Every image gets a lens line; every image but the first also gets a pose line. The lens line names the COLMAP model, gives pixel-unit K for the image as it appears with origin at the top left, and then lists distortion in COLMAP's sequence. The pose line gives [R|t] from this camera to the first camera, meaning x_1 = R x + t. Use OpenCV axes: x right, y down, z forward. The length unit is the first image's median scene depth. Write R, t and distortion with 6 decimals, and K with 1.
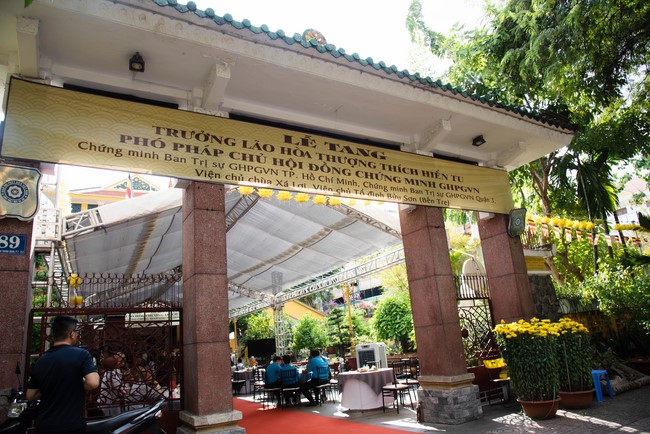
lens RADIAL K [[451.1, 0, 321.1], [0, 451.1, 217.5], [0, 0, 1]] dist [-0.080400, 0.029389]
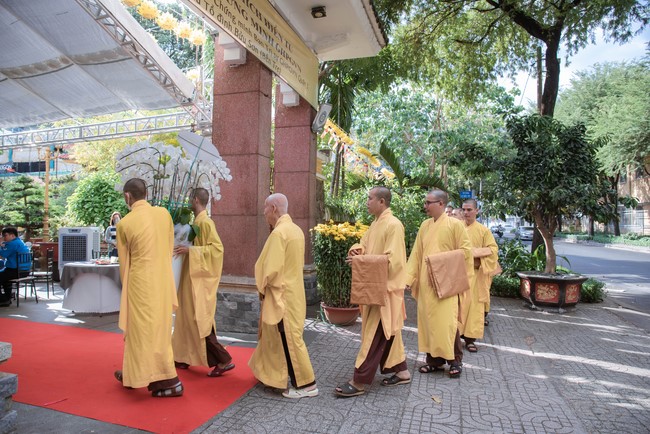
lens RADIAL K [[451.1, 0, 327.9], [0, 451.1, 215.8], [0, 0, 1]] dist [-0.080400, 0.029389]
pose [[0.728841, 0.115750, 0.674828, -0.138693], [-0.262054, 0.957718, 0.118756, 0.083272], [-0.632549, -0.263396, 0.728357, 0.248337]]
